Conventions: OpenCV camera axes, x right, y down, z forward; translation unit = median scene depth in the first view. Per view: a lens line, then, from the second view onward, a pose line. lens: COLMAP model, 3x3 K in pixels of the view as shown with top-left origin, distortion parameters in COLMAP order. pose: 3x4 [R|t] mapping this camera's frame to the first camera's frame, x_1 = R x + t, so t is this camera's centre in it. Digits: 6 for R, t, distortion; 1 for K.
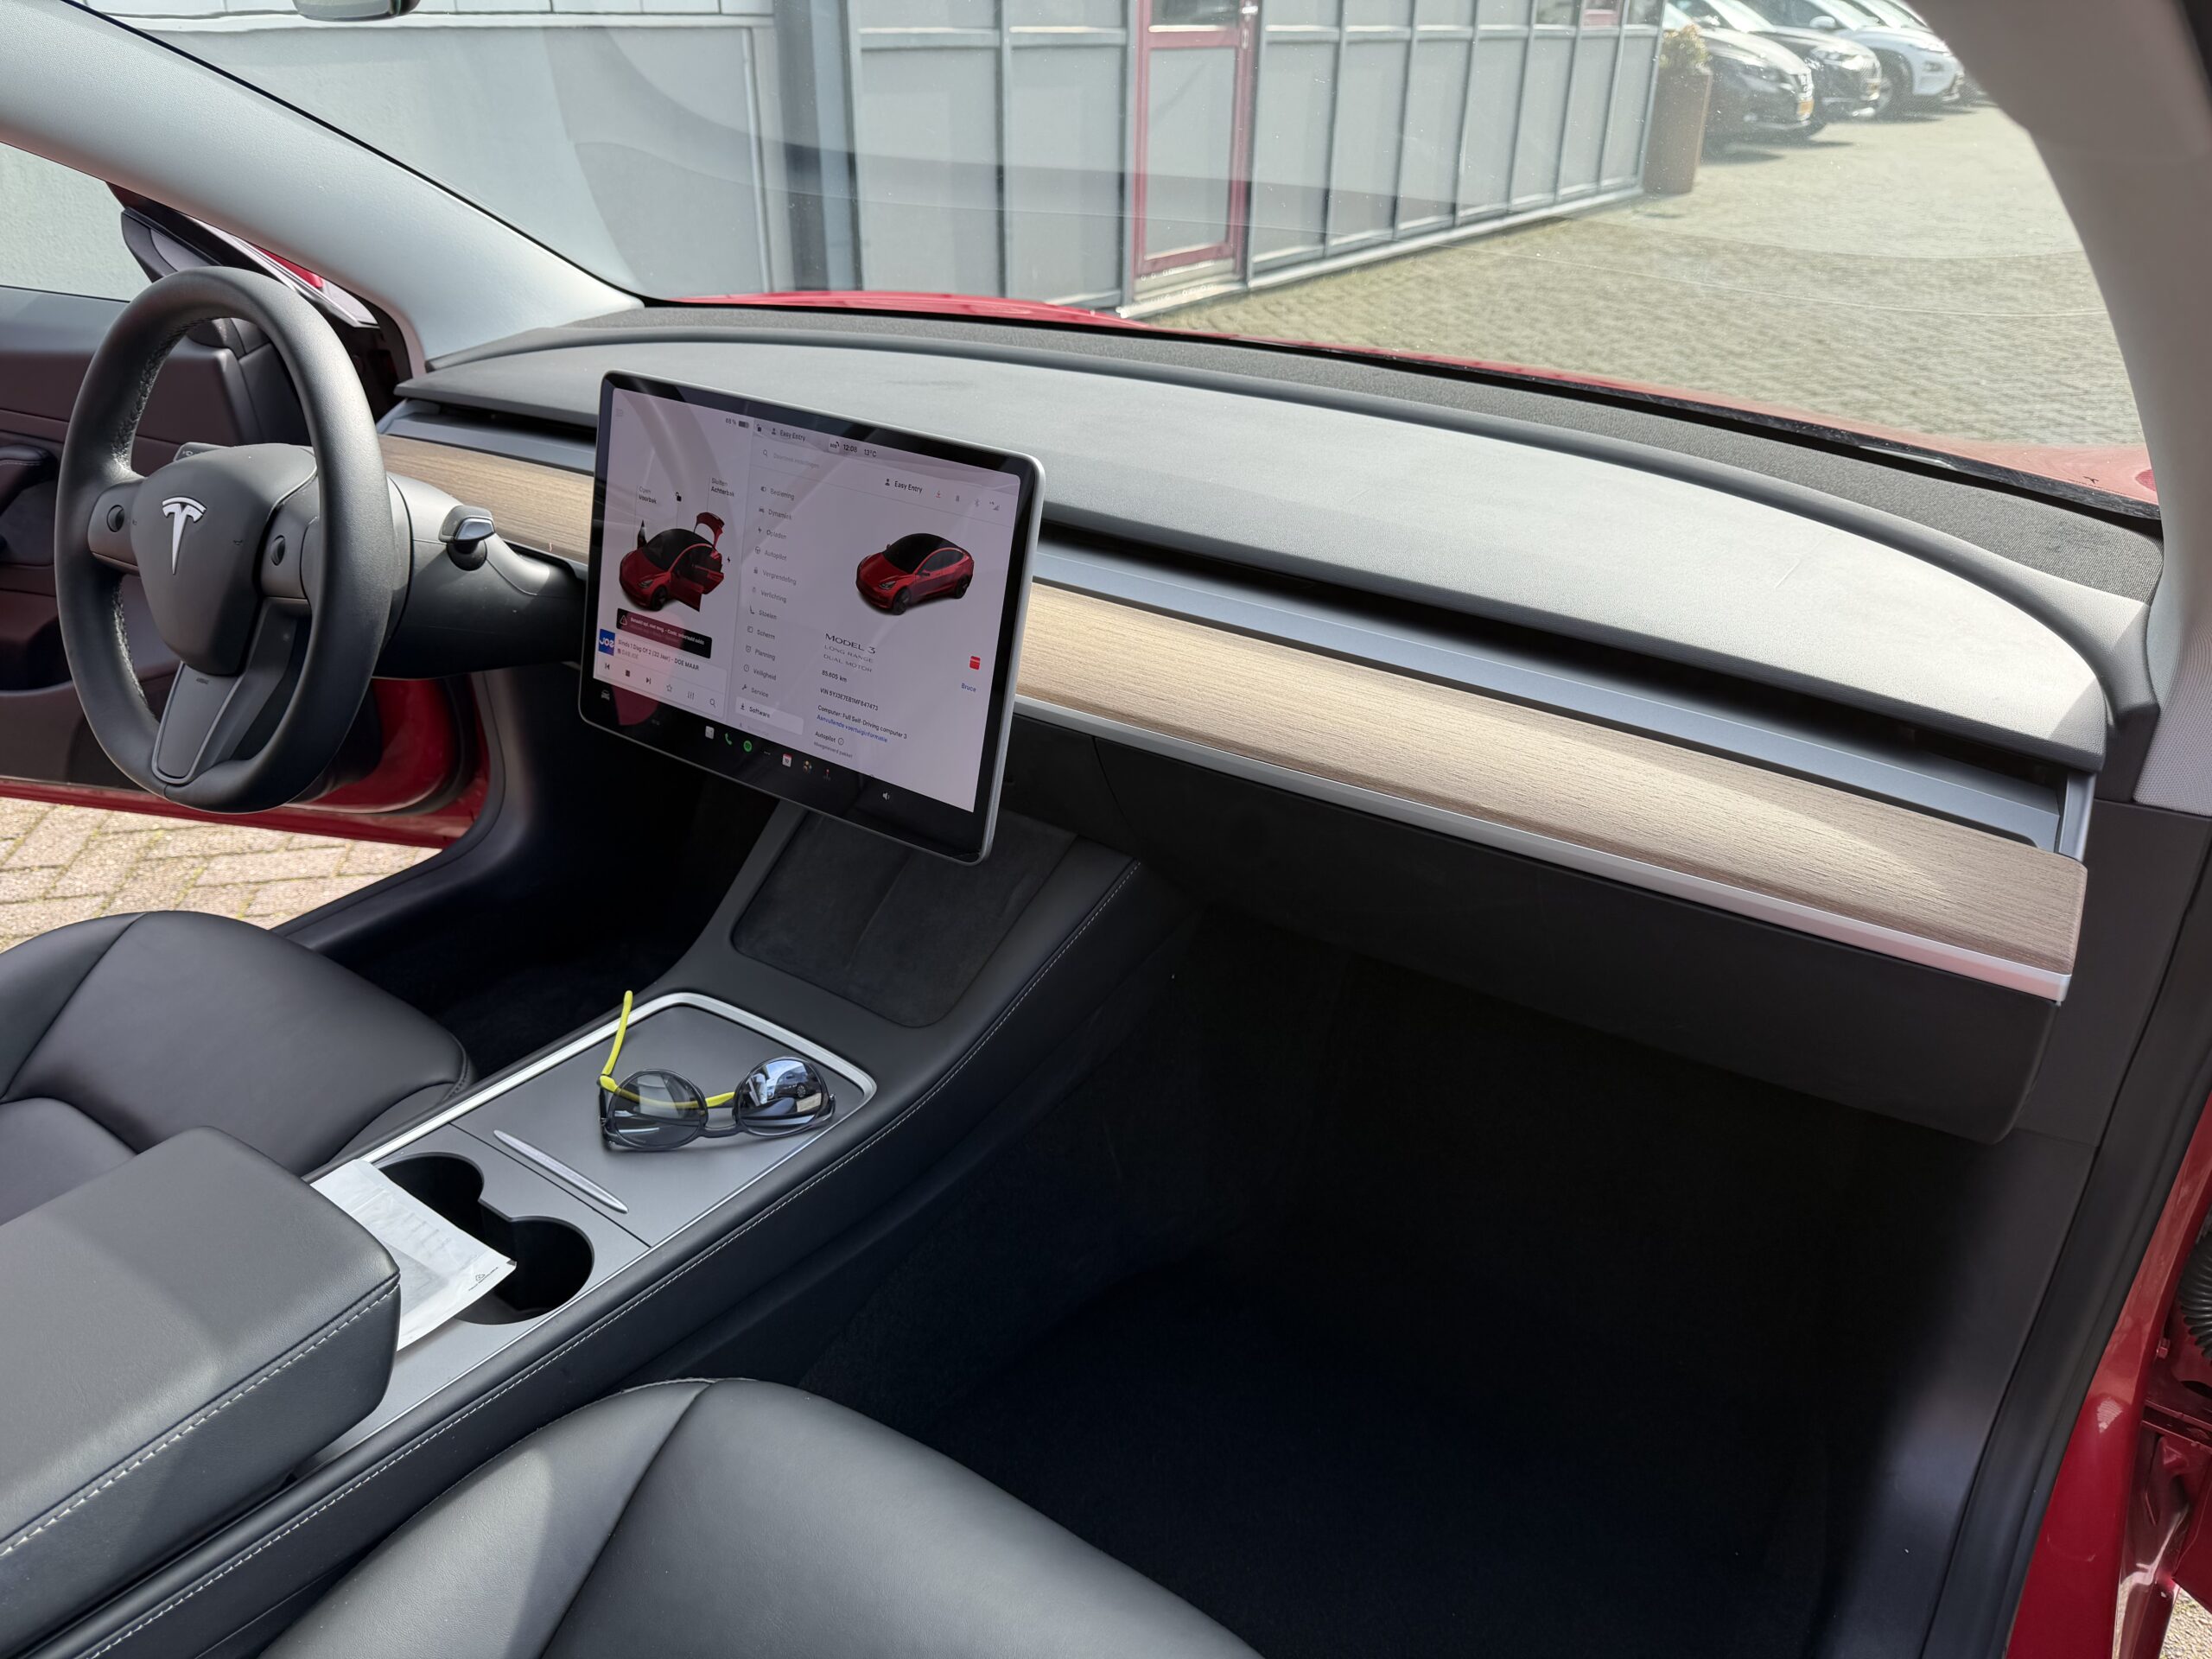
lens RADIAL K [[1560.7, 0, 1135.4], [0, 1560.7, 828.8], [0, 0, 1]] dist [0.087099, -0.137596]
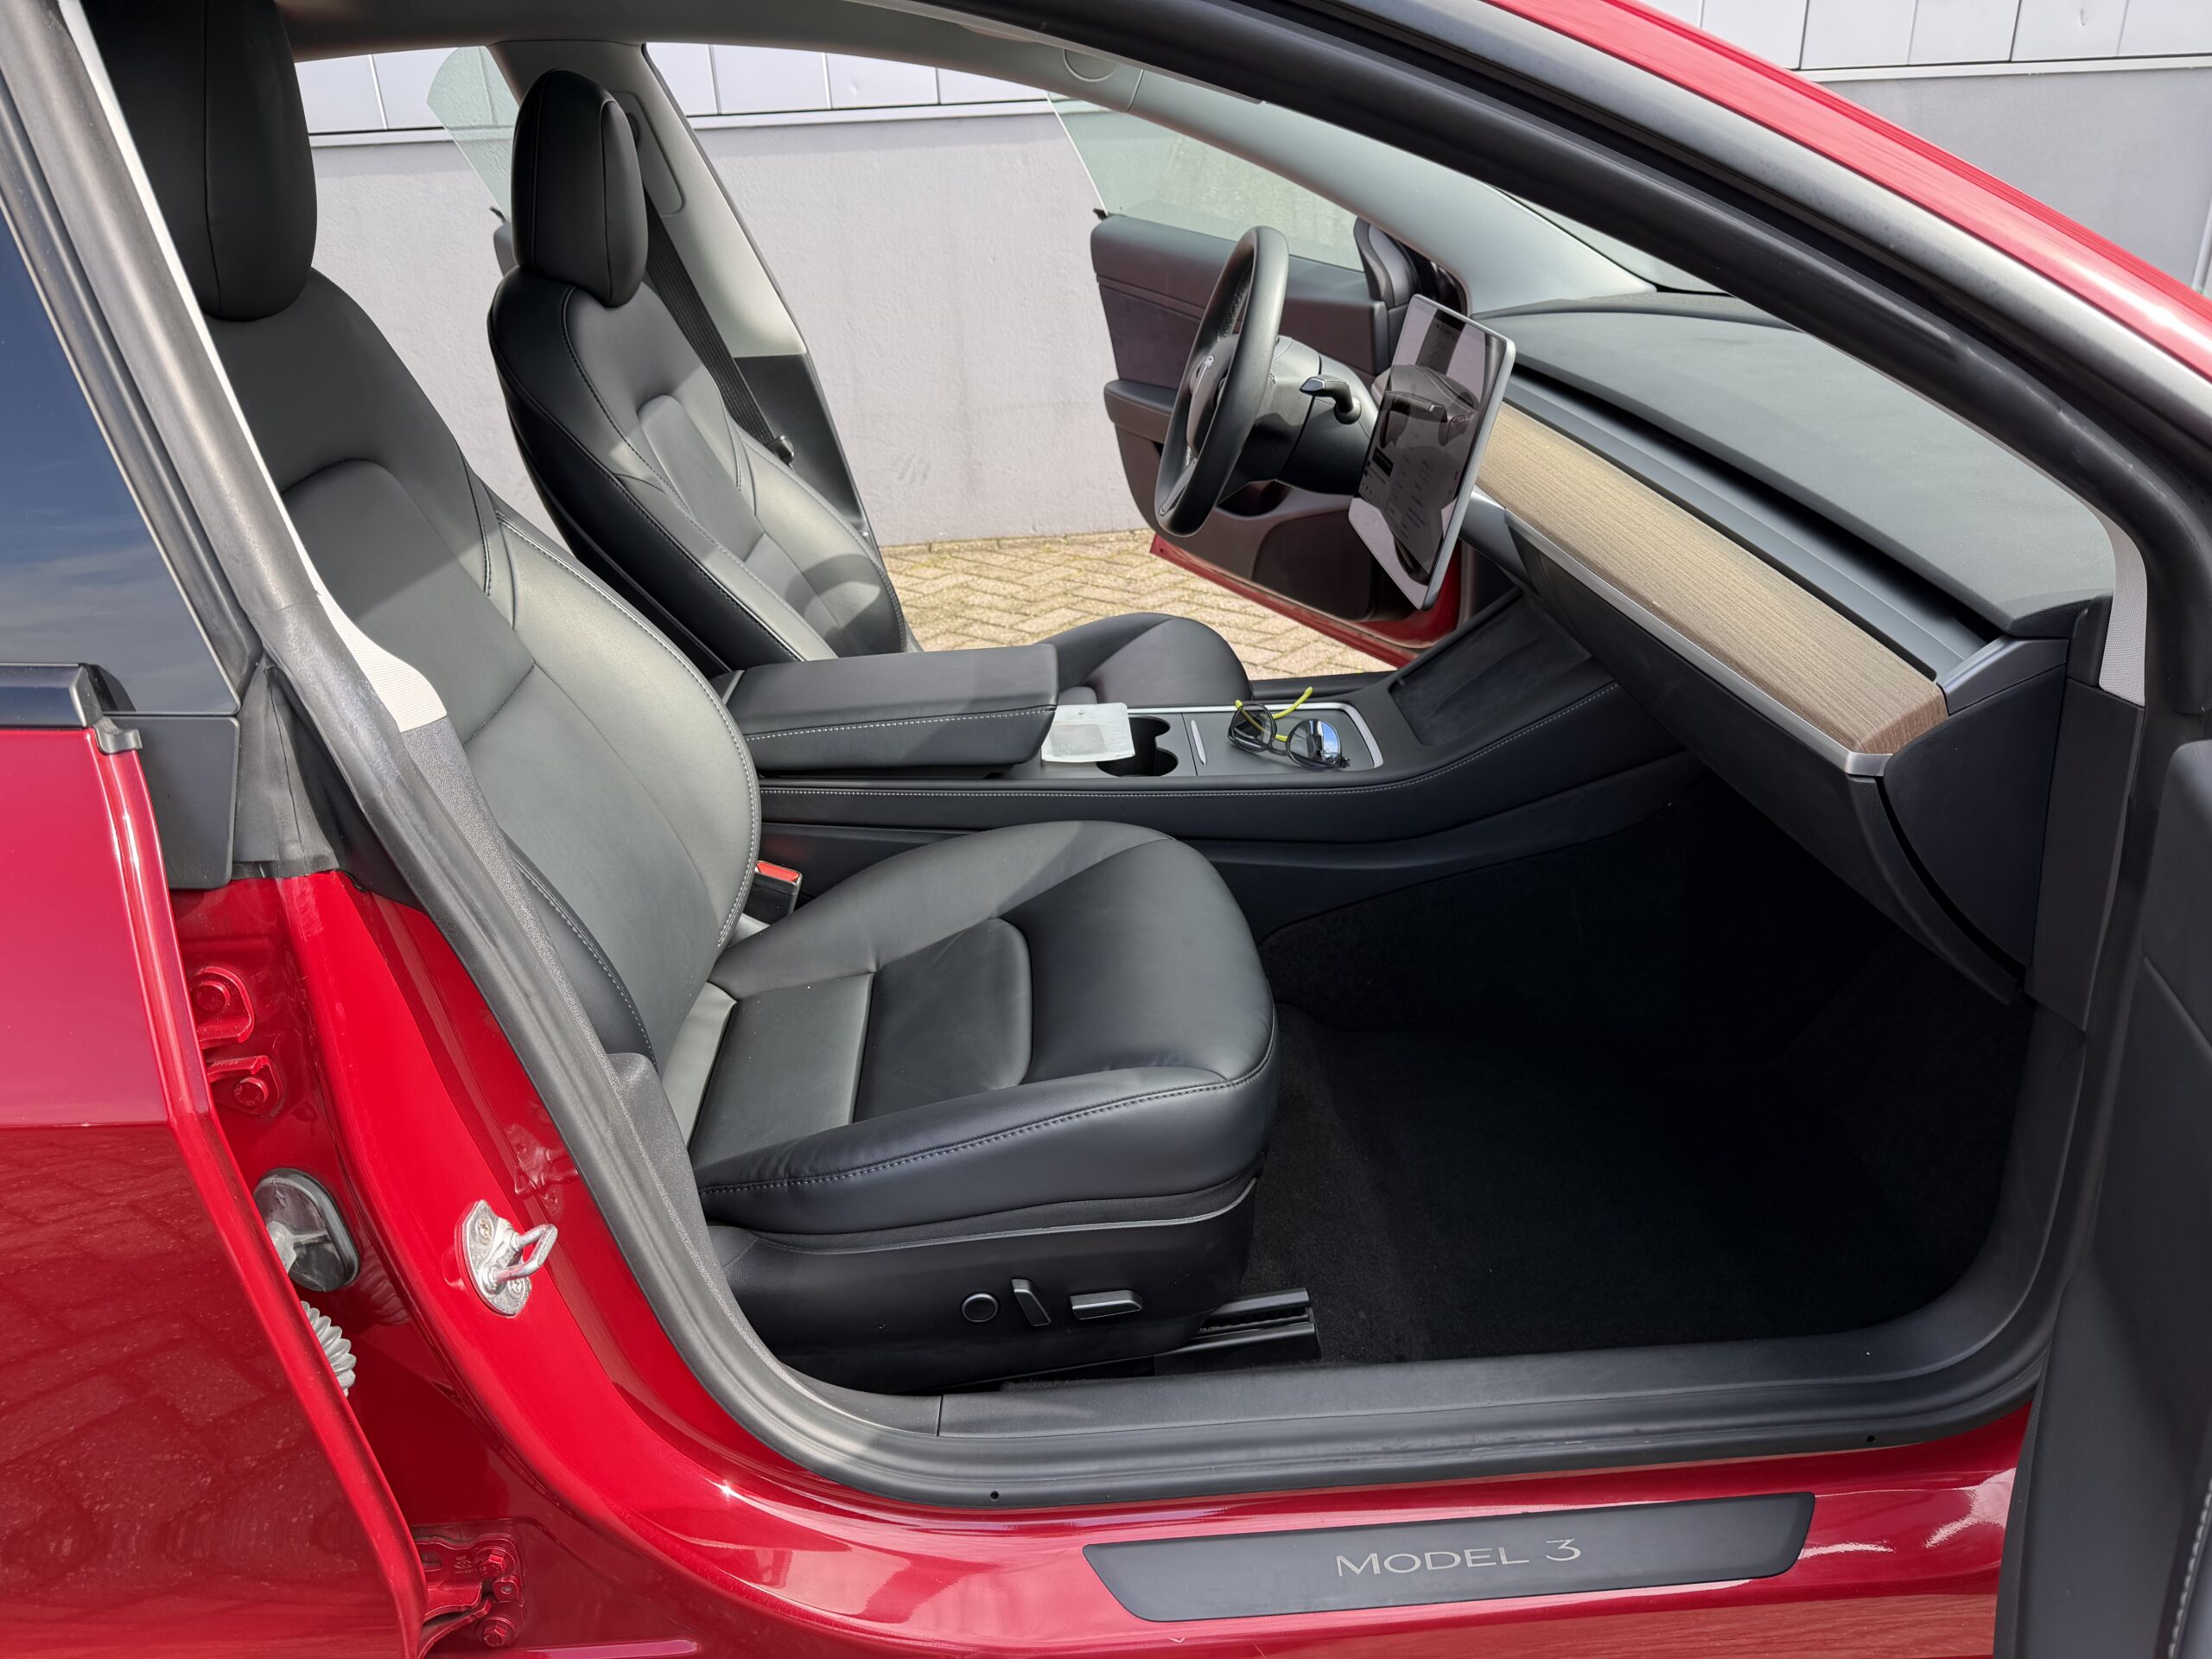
lens RADIAL K [[1589.5, 0, 1113.4], [0, 1589.5, 834.4], [0, 0, 1]] dist [0.038529, -0.054248]
pose [[0.628289, 0.294411, -0.720121, 0.734102], [-0.315851, 0.942442, 0.109731, 0.127963], [0.710979, 0.158508, 0.685117, -0.209447]]
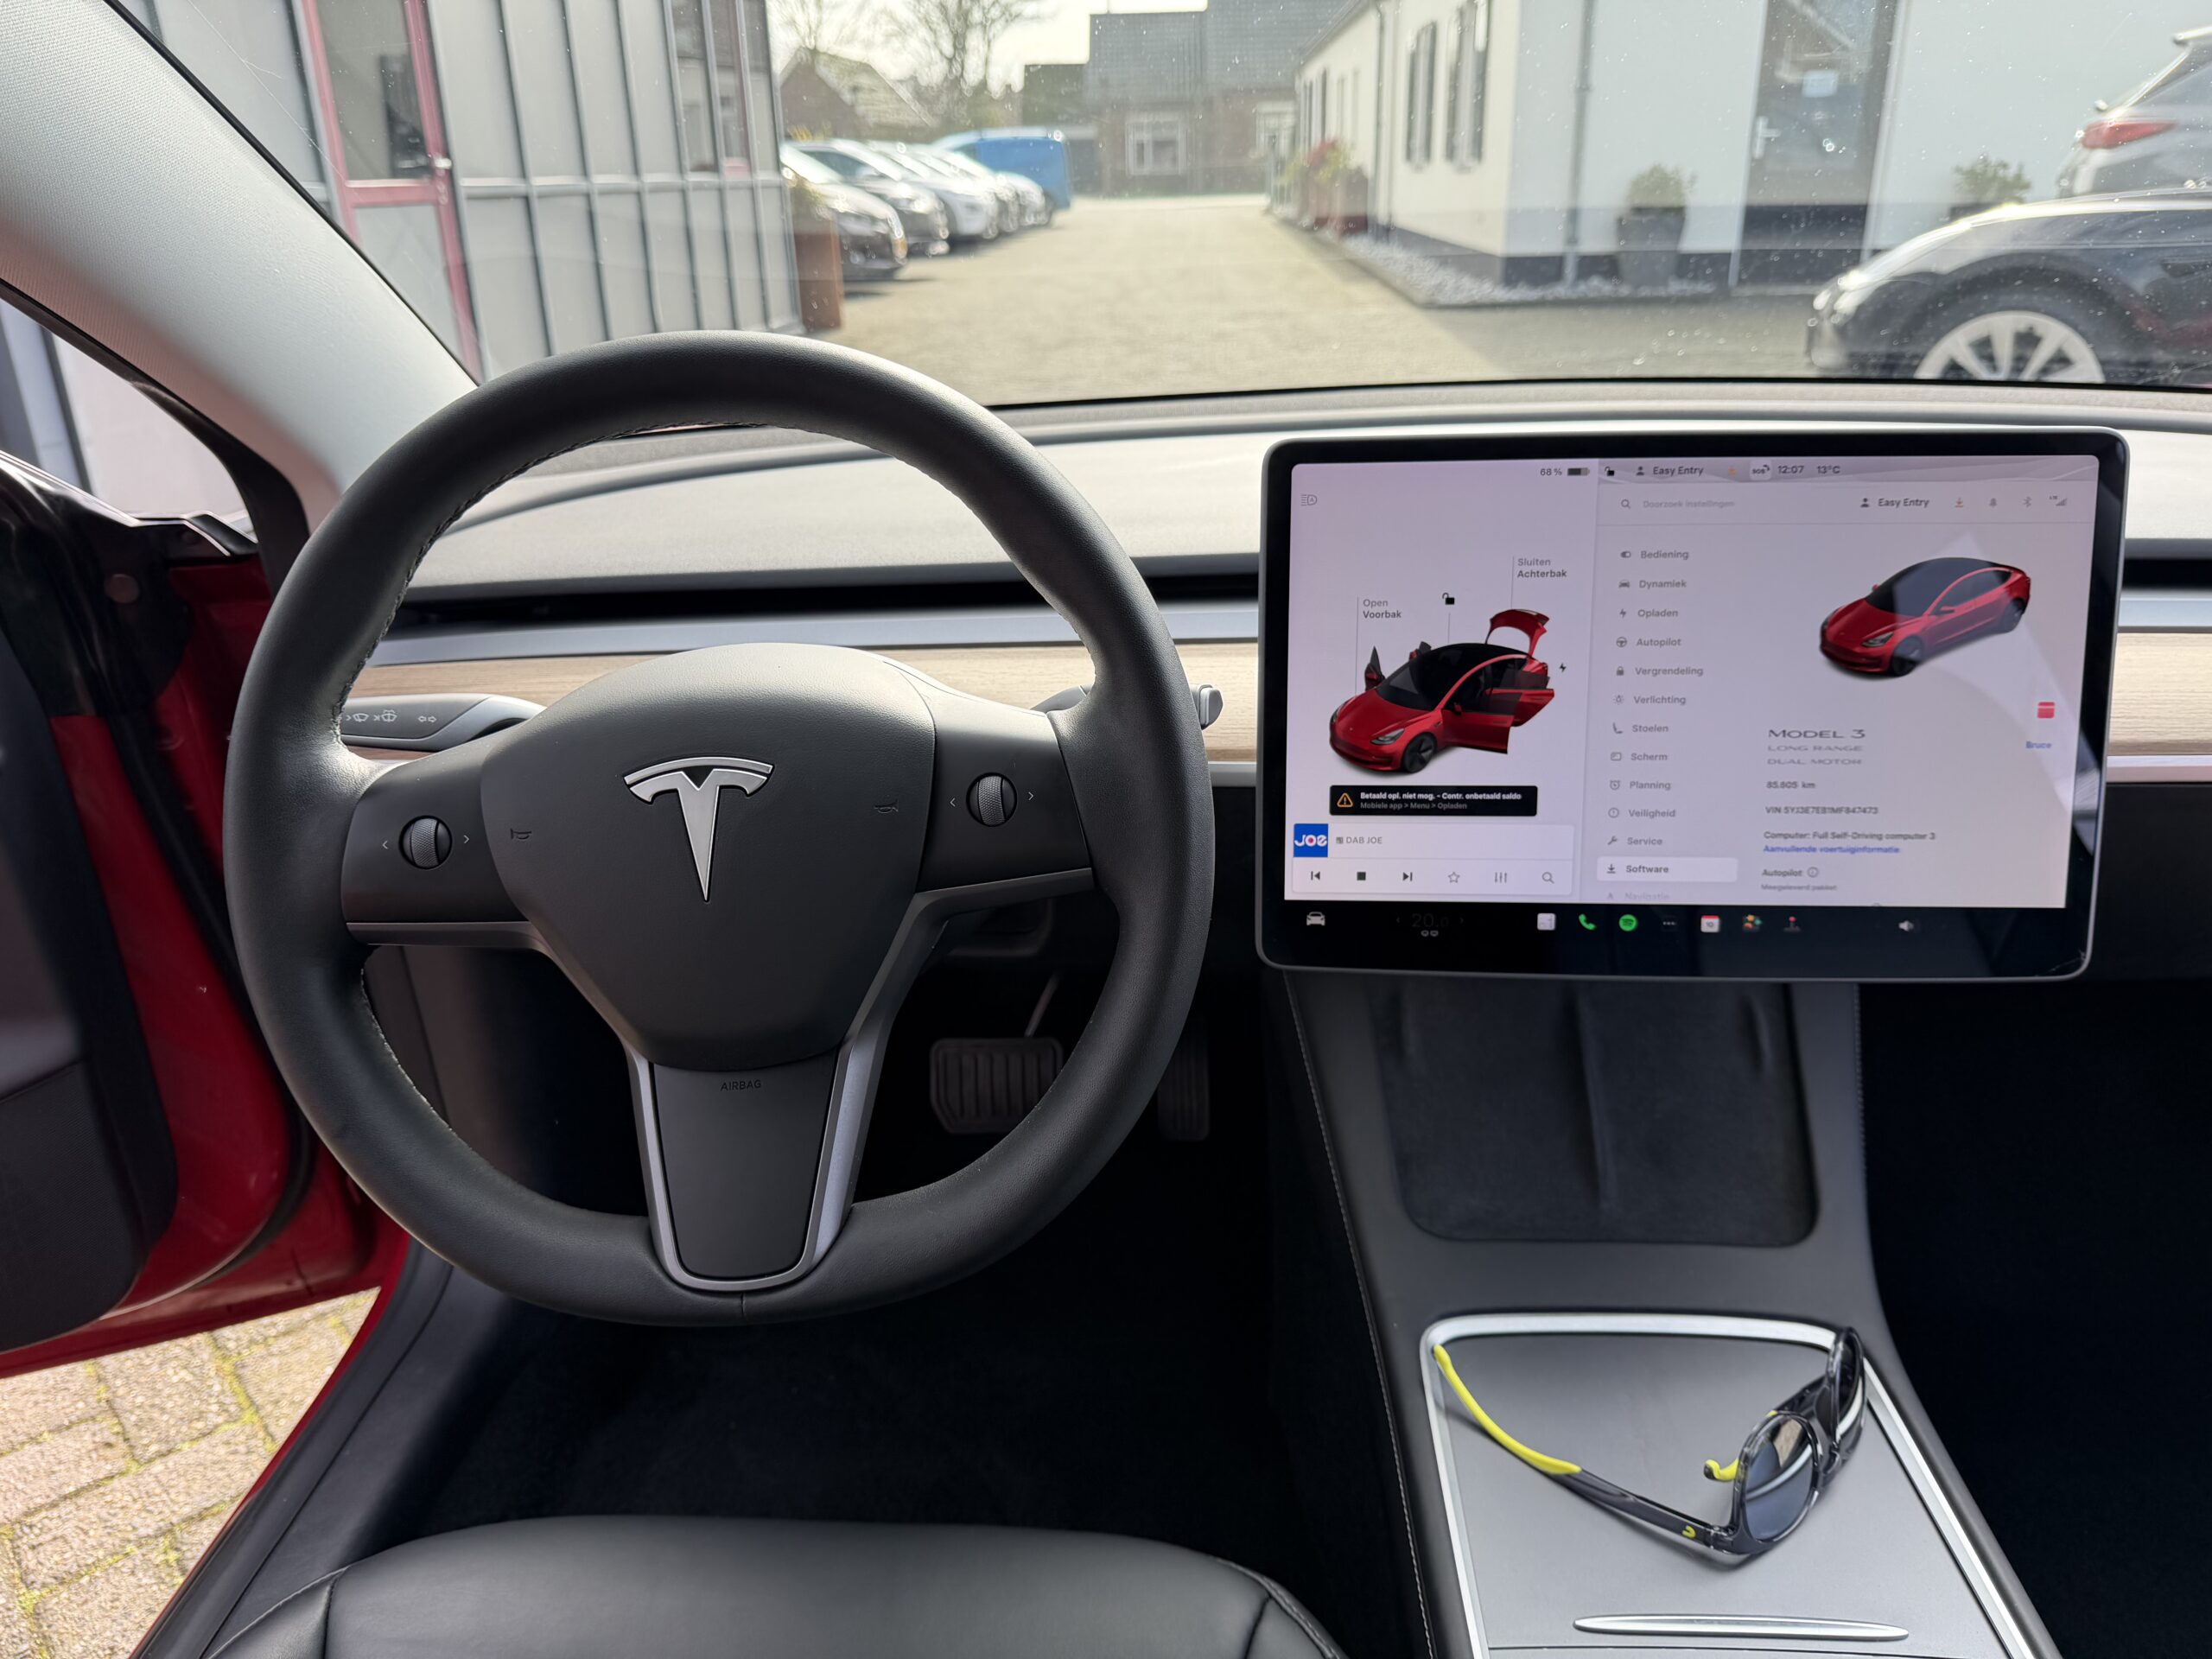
lens RADIAL K [[1566.6, 0, 1093.0], [0, 1566.6, 827.6], [0, 0, 1]] dist [0.144812, -0.331828]
pose [[0.858051, -0.230433, 0.458966, -0.734635], [0.271784, 0.962031, -0.025102, -0.134892], [-0.435755, 0.146278, 0.888099, 0.456142]]
